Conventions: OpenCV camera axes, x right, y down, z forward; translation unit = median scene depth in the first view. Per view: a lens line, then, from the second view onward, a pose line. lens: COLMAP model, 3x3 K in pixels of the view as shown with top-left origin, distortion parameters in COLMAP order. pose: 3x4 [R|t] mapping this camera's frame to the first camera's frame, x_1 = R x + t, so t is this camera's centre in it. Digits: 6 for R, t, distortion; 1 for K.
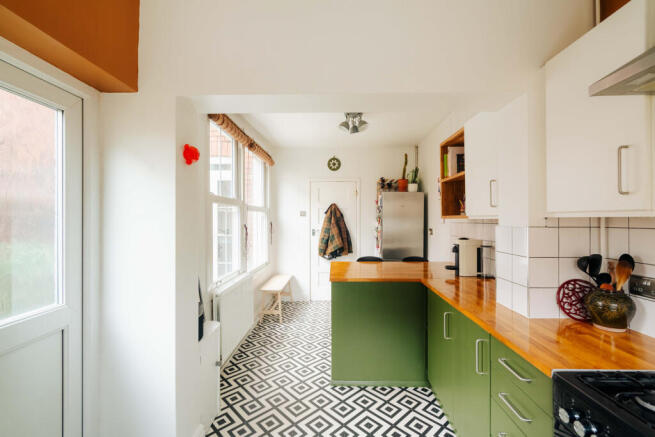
lens RADIAL K [[287.8, 0, 328.9], [0, 287.8, 202.6], [0, 0, 1]] dist [0.000733, 0.000494]
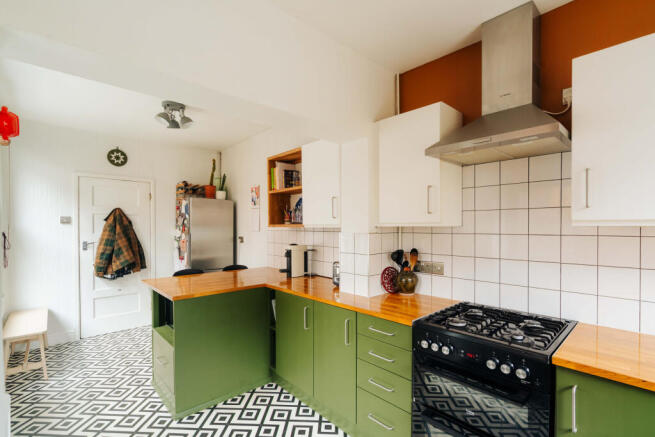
lens RADIAL K [[297.5, 0, 327.0], [0, 297.5, 210.3], [0, 0, 1]] dist [-0.001287, 0.000541]
pose [[0.728567, 0.036903, 0.683980, -0.216469], [-0.037542, 0.999198, -0.013921, -0.000294], [-0.683945, -0.015536, 0.729368, 0.034212]]
